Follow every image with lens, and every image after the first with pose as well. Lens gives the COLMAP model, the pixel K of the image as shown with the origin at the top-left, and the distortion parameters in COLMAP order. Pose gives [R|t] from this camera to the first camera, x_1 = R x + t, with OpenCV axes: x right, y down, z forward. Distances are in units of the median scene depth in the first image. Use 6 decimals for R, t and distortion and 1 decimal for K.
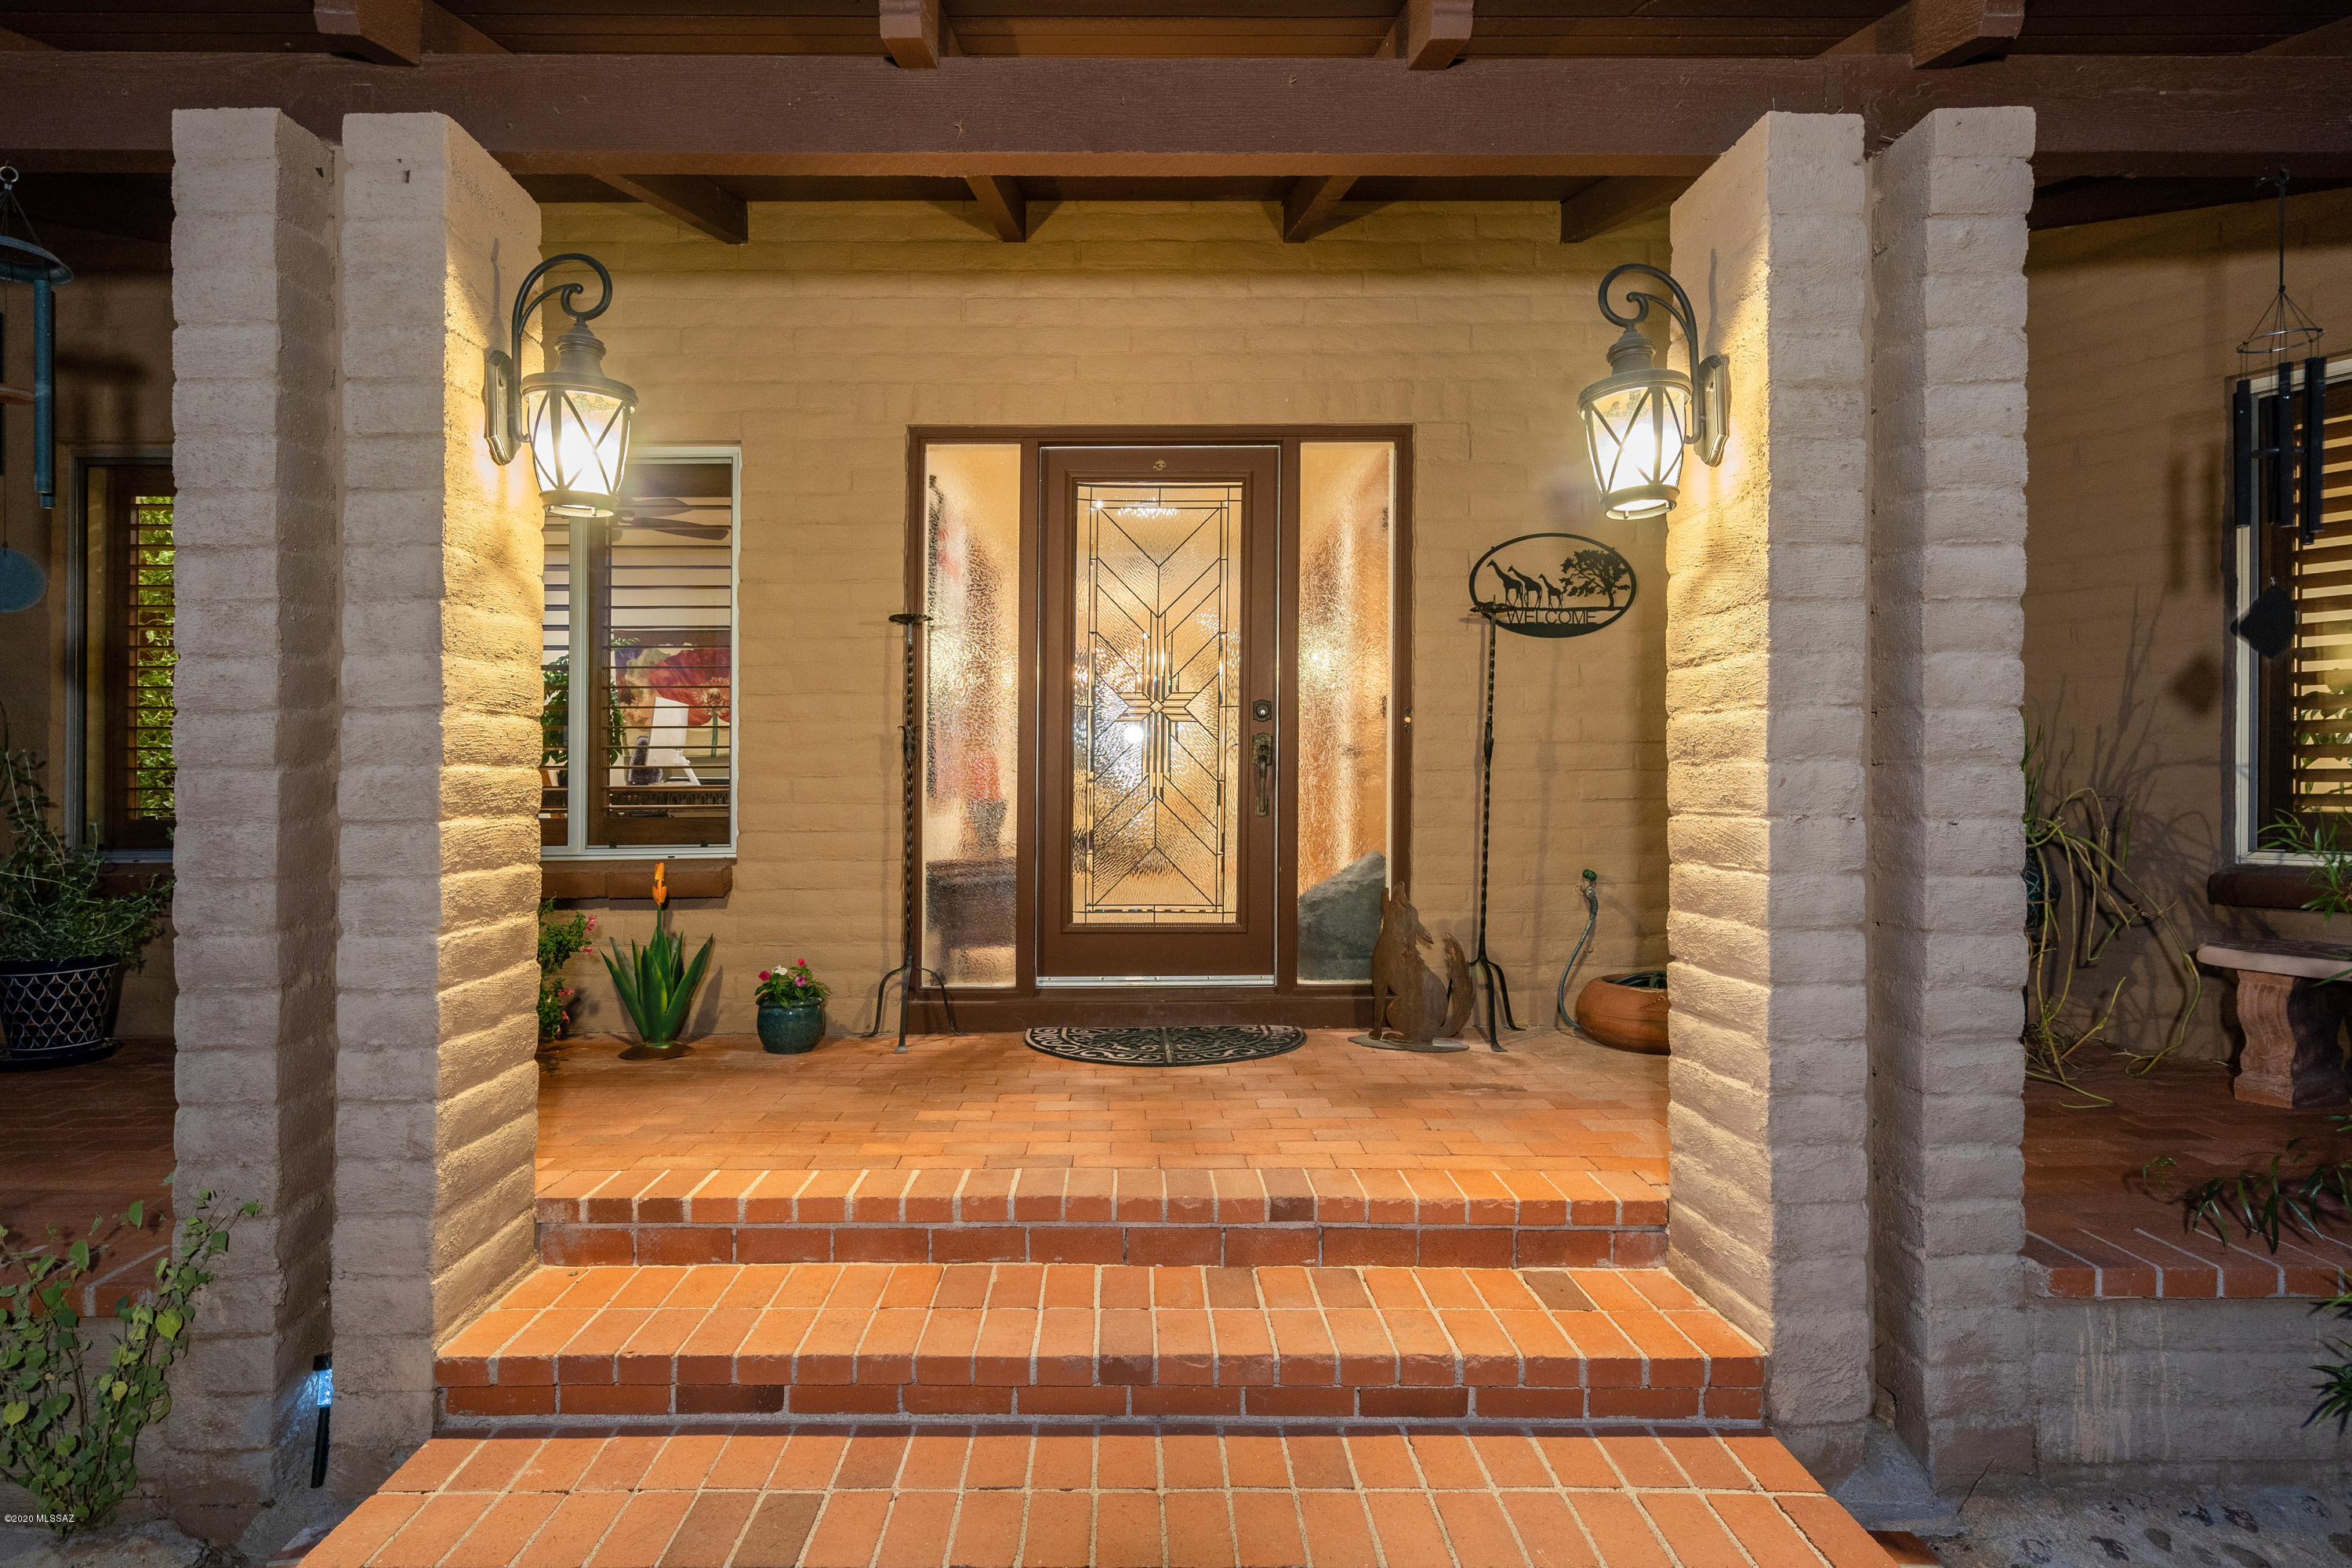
lens RADIAL K [[1261.1, 0, 1176.0], [0, 1261.1, 784.0], [0, 0, 1]] dist [-0.000843, -0.000236]
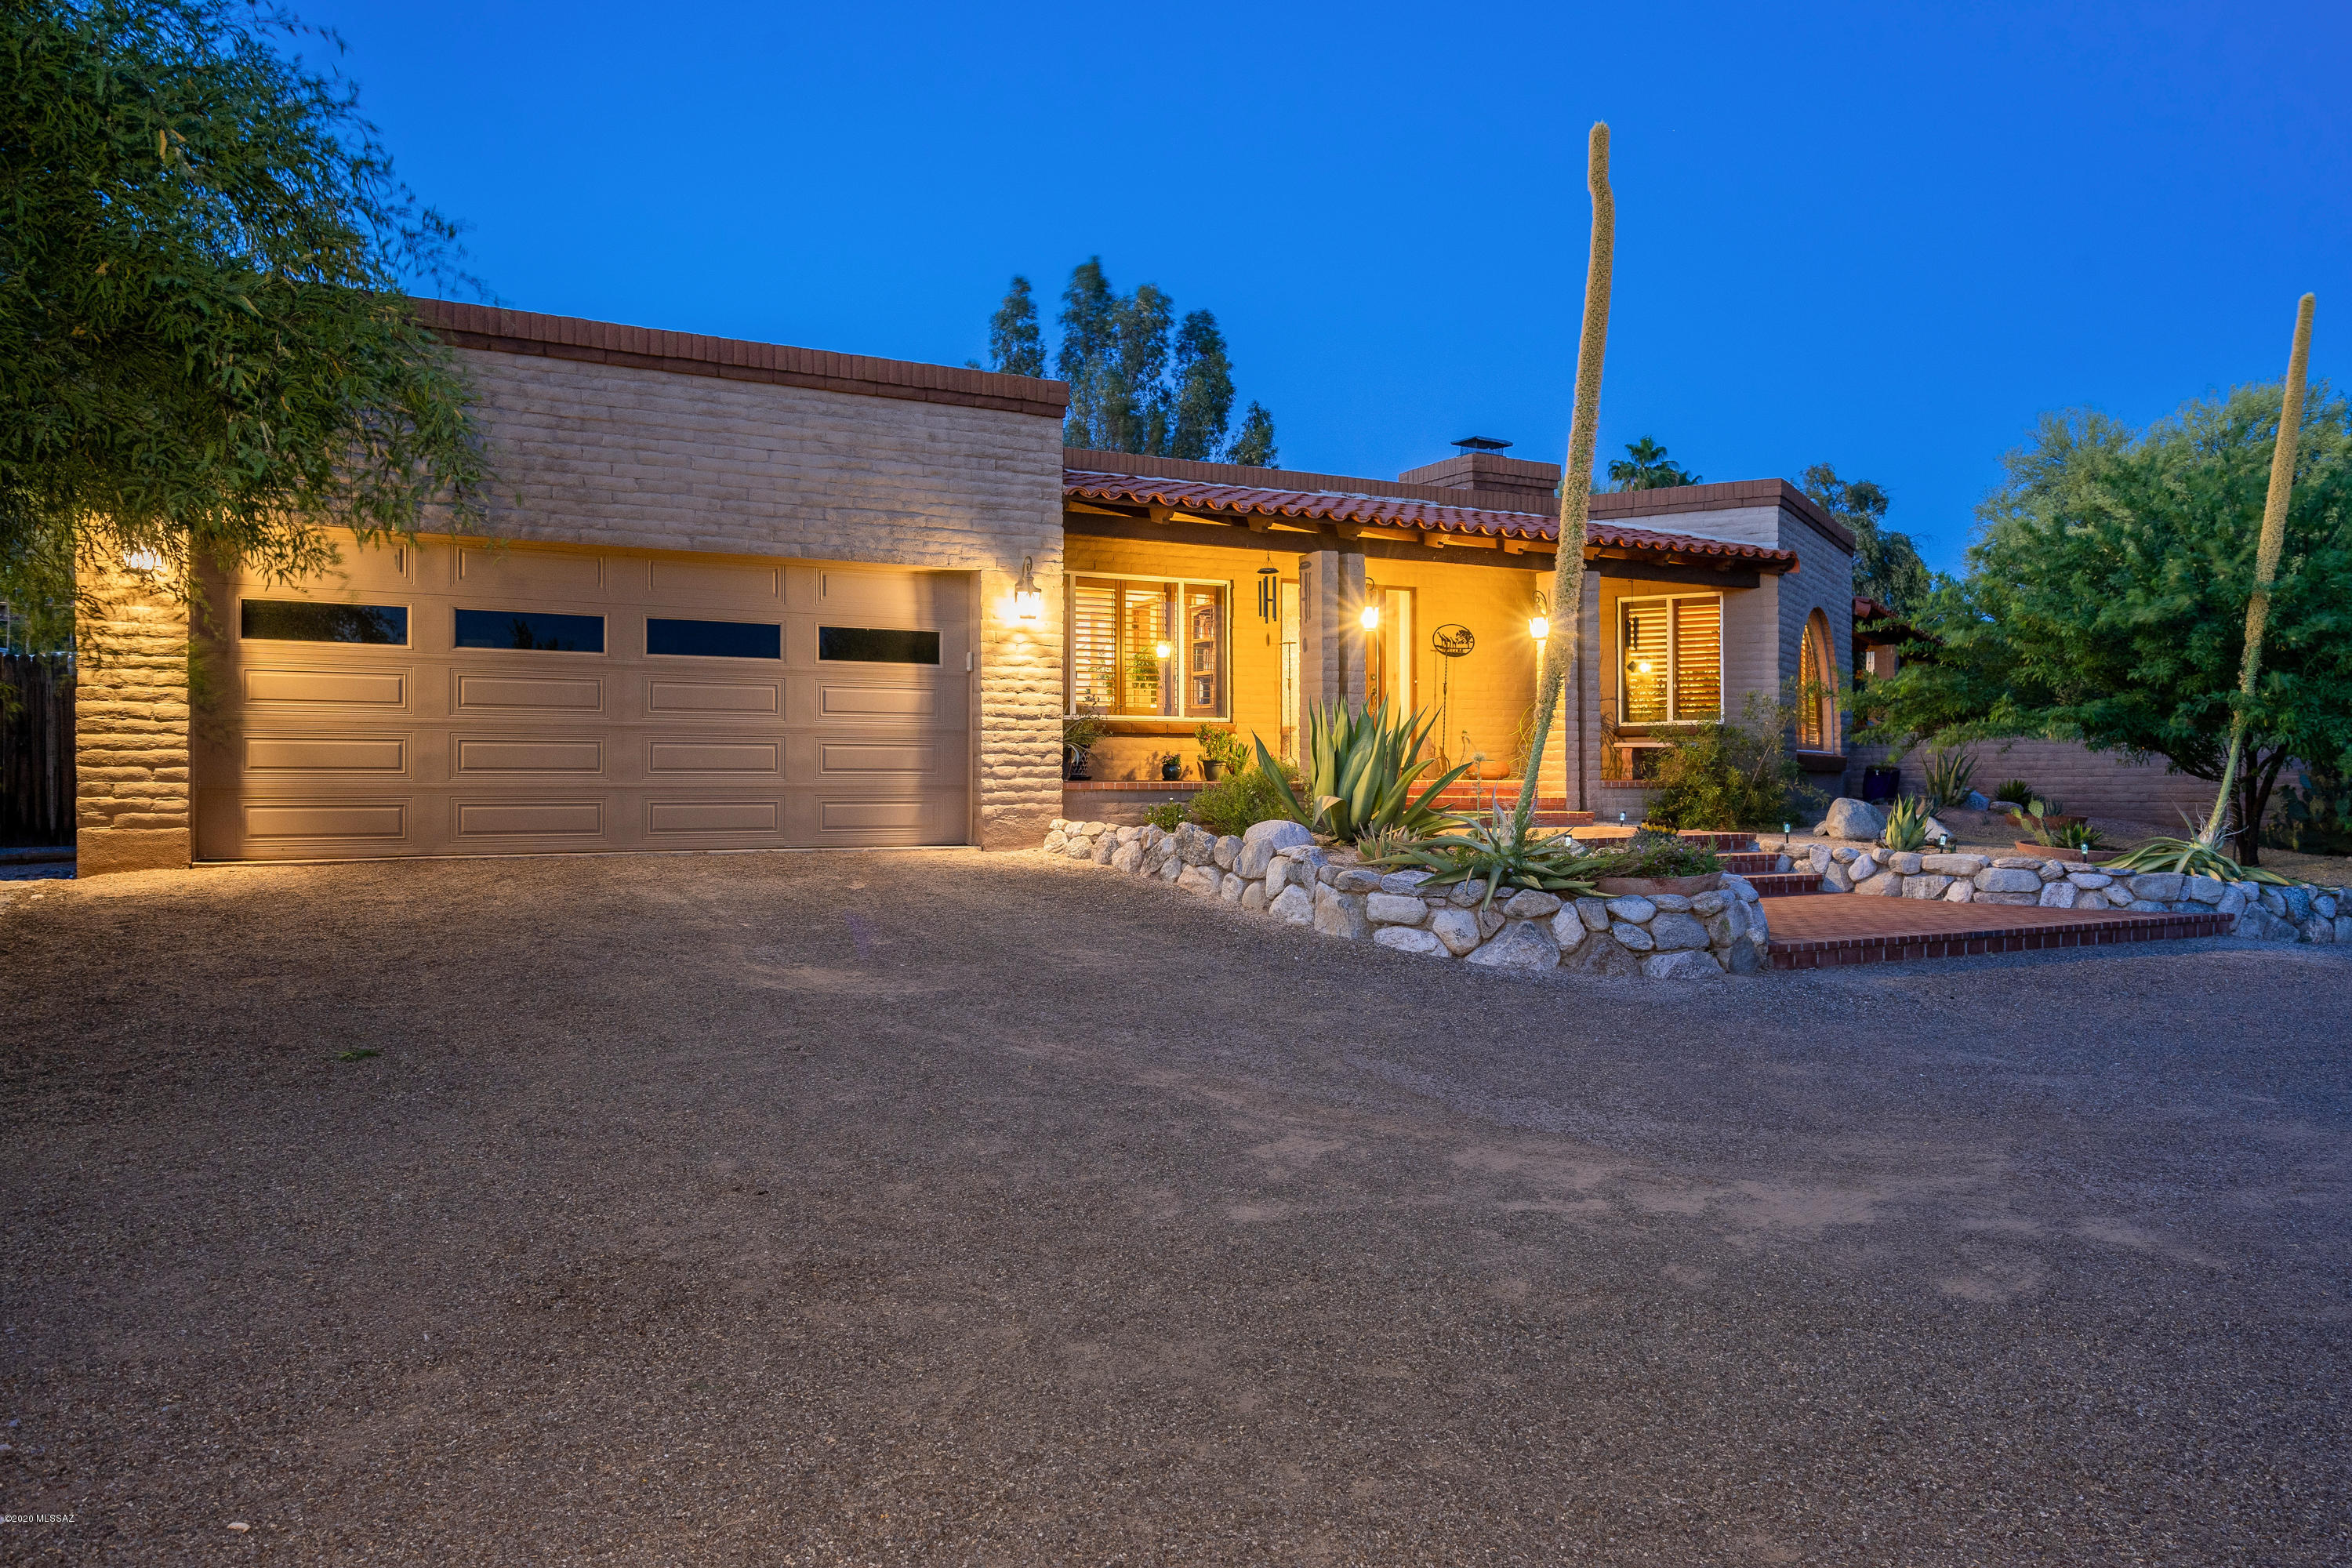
lens RADIAL K [[1625.3, 0, 1176.0], [0, 1625.3, 784.0], [0, 0, 1]] dist [-0.000122, -0.000026]
pose [[0.882508, -0.001121, 0.470296, -2.782780], [0.002095, 0.999997, -0.001548, 0.259999], [-0.470293, 0.002351, 0.882507, -2.839378]]
